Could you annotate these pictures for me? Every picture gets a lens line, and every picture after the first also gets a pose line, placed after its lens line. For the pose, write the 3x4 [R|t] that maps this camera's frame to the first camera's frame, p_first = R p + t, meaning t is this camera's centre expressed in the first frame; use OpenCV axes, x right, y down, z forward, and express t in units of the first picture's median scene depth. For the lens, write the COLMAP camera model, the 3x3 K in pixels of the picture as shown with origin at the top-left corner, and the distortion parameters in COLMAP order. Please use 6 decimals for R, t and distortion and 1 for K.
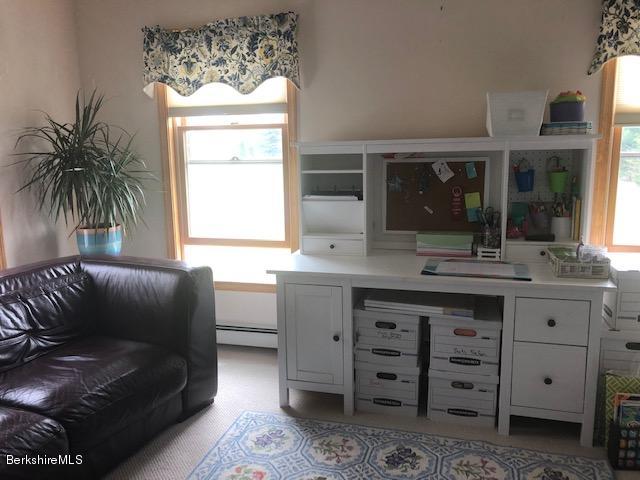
lens RADIAL K [[531.4, 0, 317.9], [0, 531.4, 234.8], [0, 0, 1]] dist [0.028004, -0.033478]
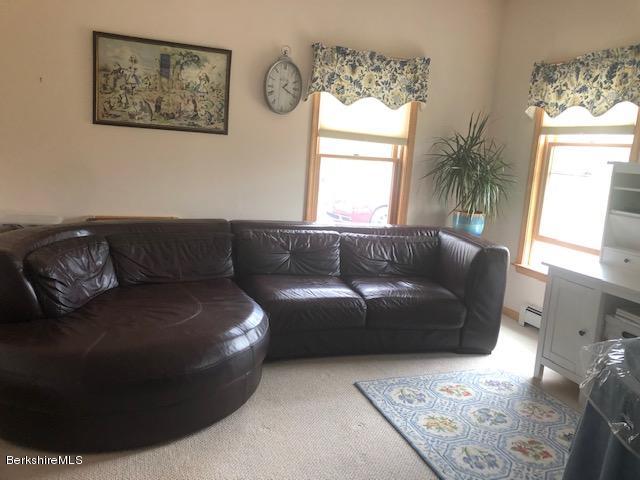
lens RADIAL K [[531.4, 0, 323.8], [0, 531.4, 241.1], [0, 0, 1]] dist [0.028004, -0.033478]
pose [[0.591015, 0.198563, -0.781840, 0.466442], [-0.207786, 0.973998, 0.090294, 0.012239], [0.779439, 0.109090, 0.616906, -0.127998]]
